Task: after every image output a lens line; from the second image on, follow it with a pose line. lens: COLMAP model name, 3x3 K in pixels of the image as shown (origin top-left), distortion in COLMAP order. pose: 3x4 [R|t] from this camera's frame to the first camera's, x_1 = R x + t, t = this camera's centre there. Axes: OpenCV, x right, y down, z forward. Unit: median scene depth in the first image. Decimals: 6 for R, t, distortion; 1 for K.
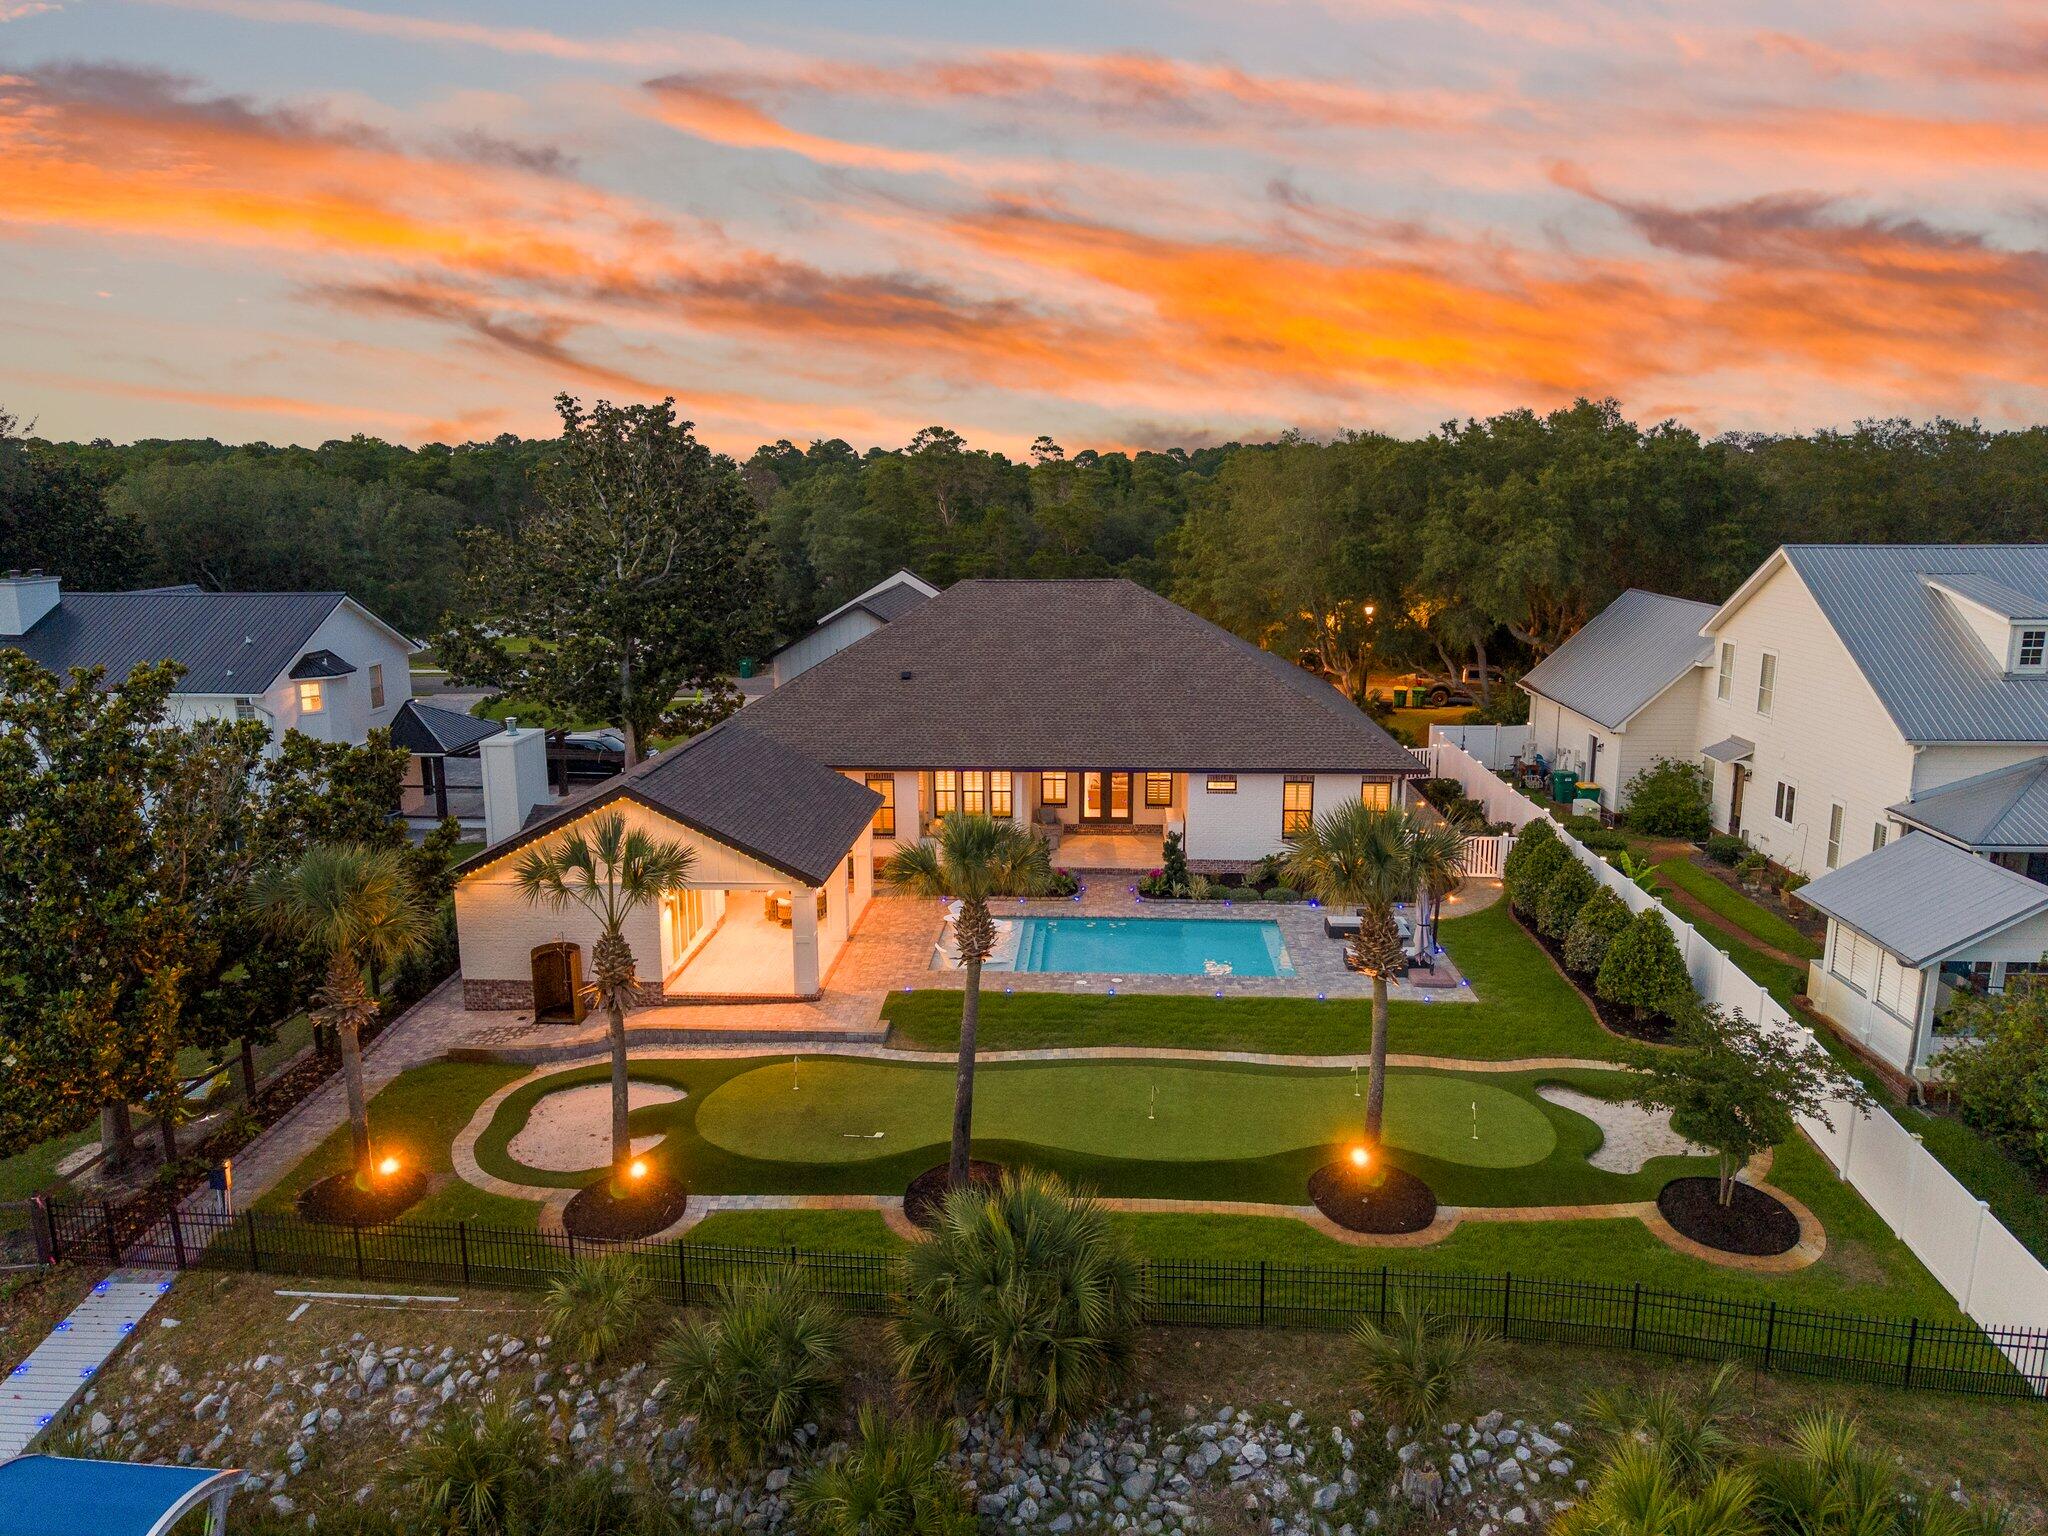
lens RADIAL K [[1425.0, 0, 1026.8], [0, 1425.0, 759.3], [0, 0, 1]] dist [0.002628, 0.000594]
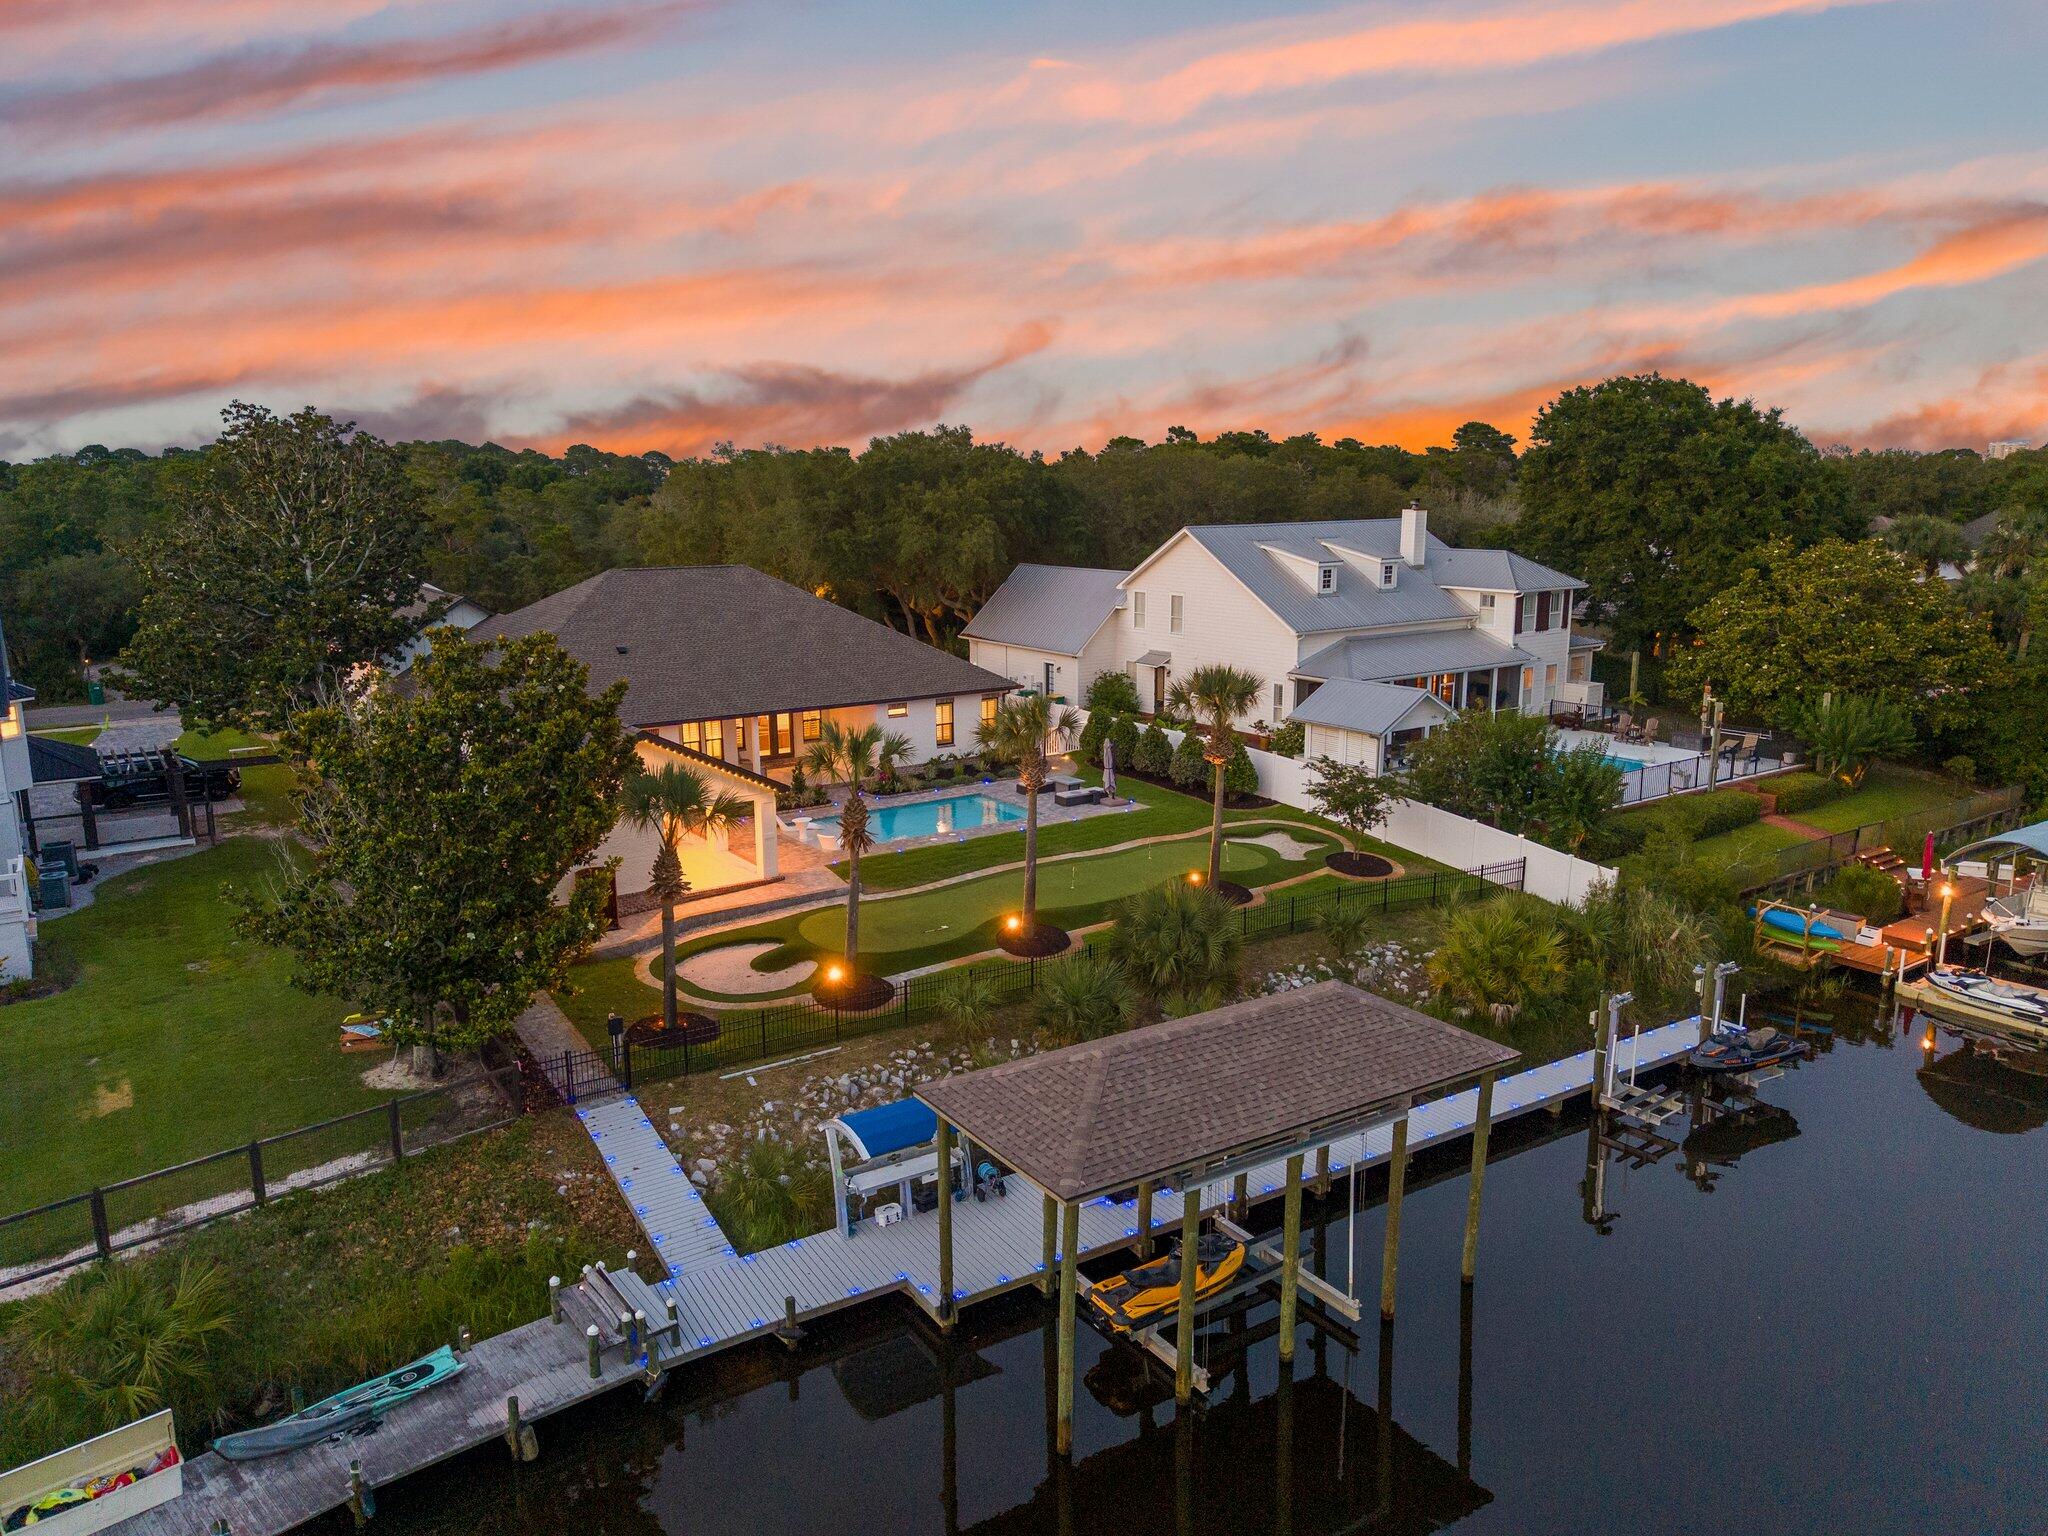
lens RADIAL K [[1443.0, 0, 1020.2], [0, 1443.0, 772.7], [0, 0, 1]] dist [0.058586, -0.086136]
pose [[0.785698, -0.125991, 0.605644, -0.791954], [0.124693, 0.991200, 0.044434, 0.037850], [-0.605913, 0.040608, 0.794494, -0.219245]]
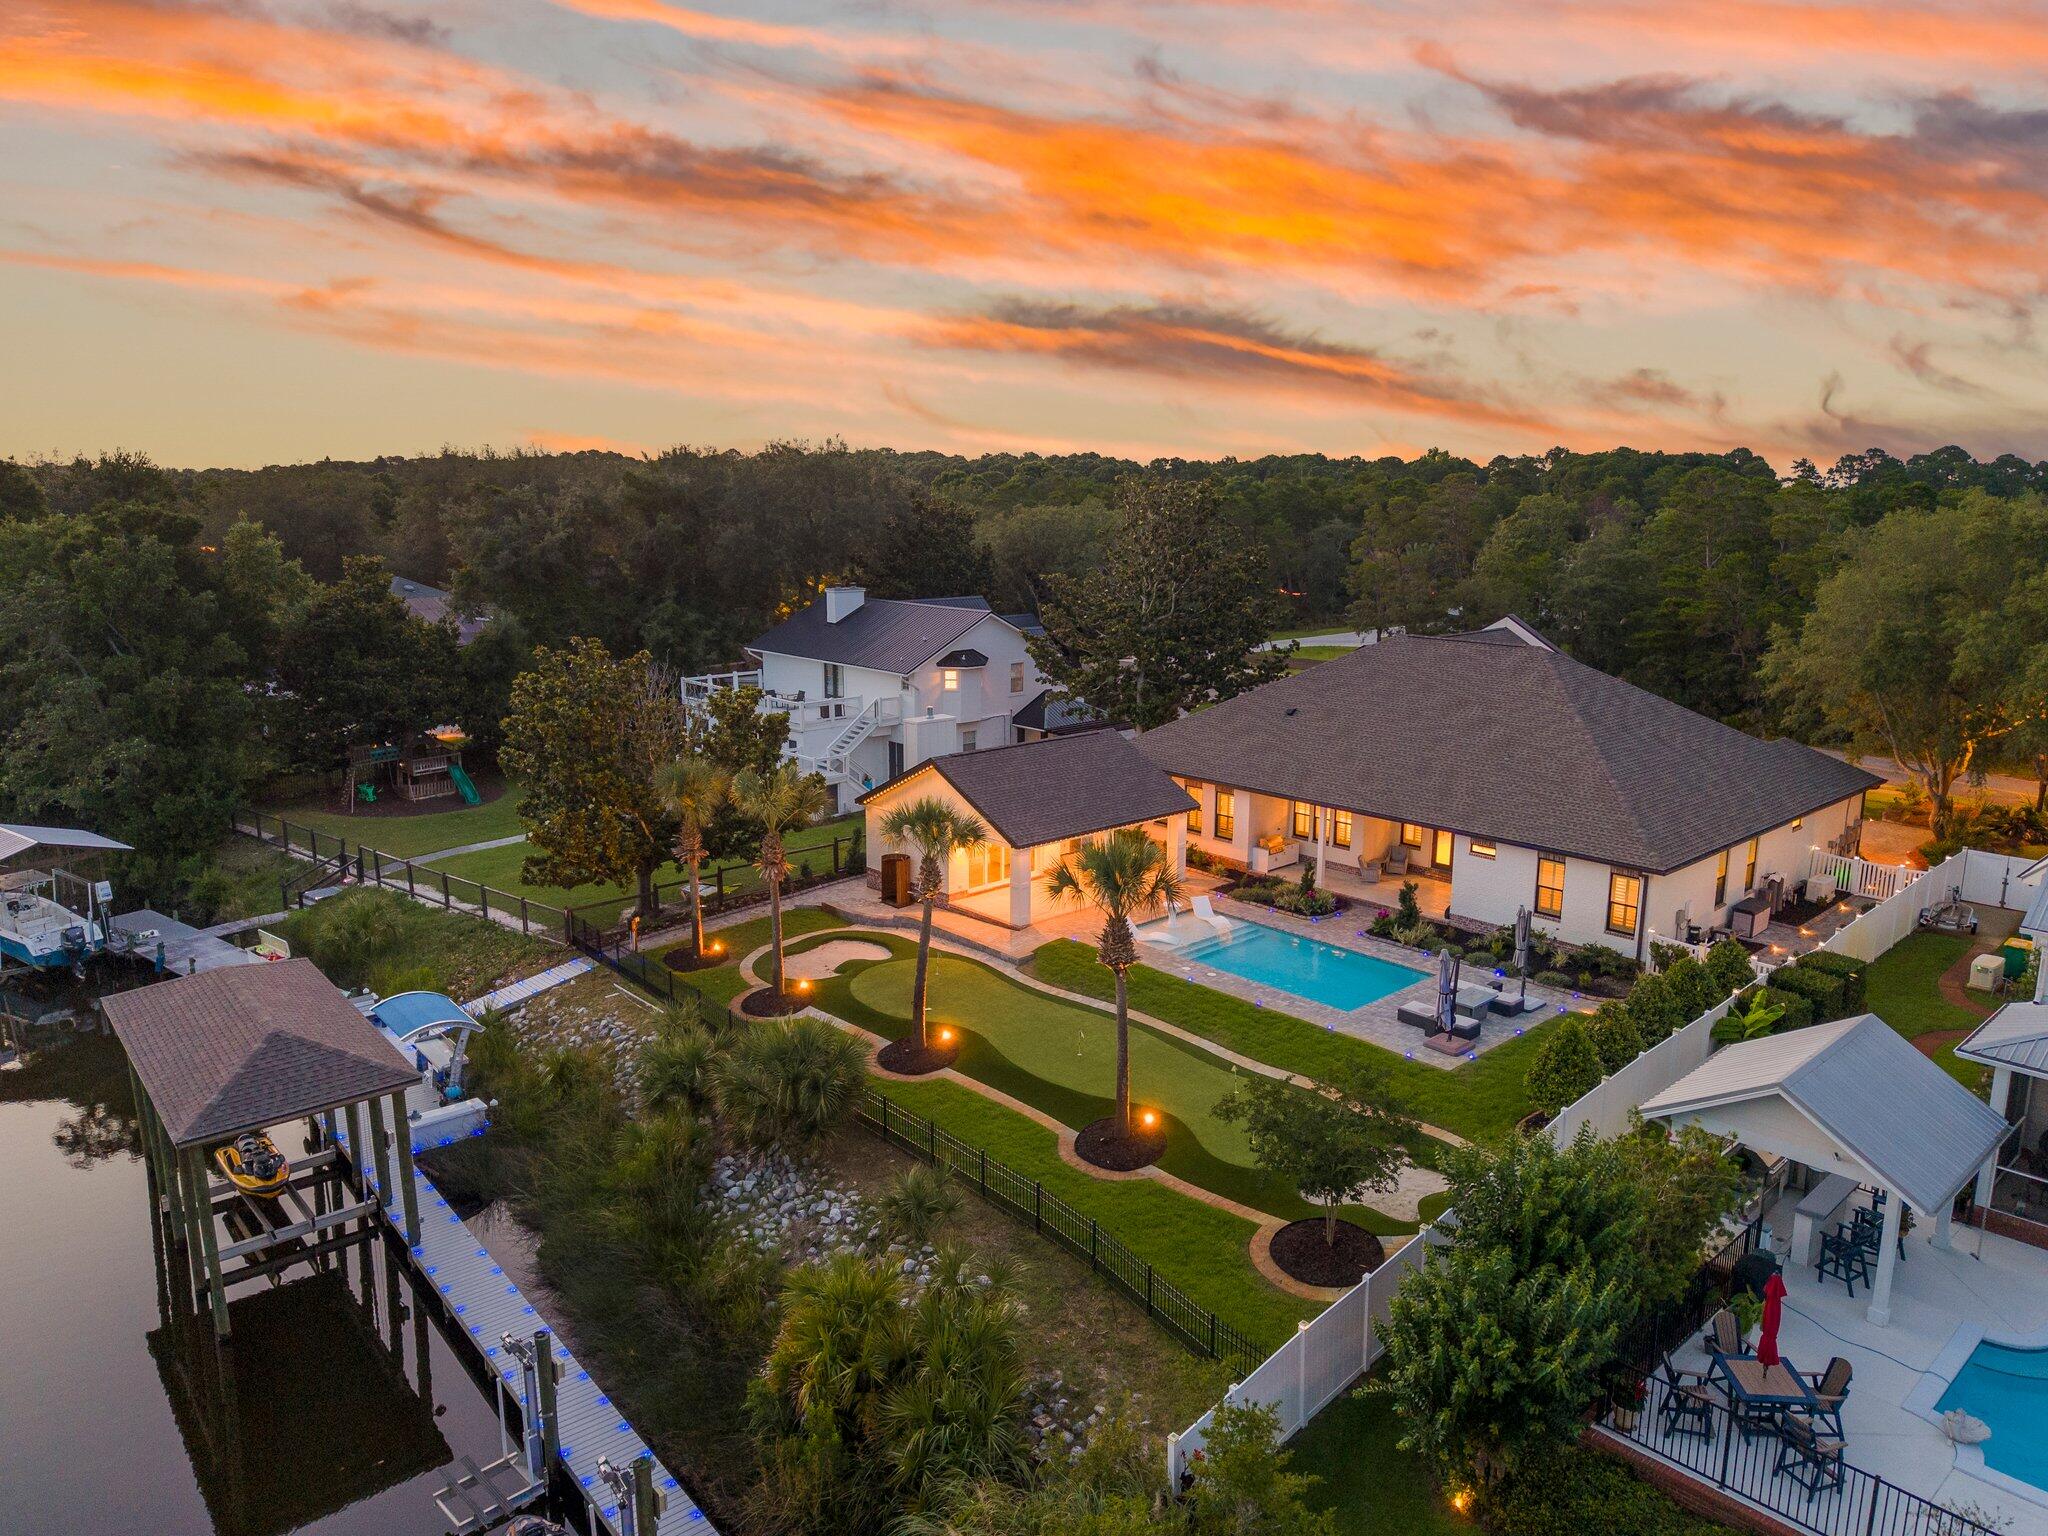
lens RADIAL K [[1419.1, 0, 1011.2], [0, 1419.1, 718.9], [0, 0, 1]] dist [0.074713, -0.100947]
pose [[0.712717, 0.125167, -0.690194, 0.802514], [-0.143150, 0.989197, 0.031570, -0.082119], [0.686689, 0.076301, 0.722936, -0.035916]]
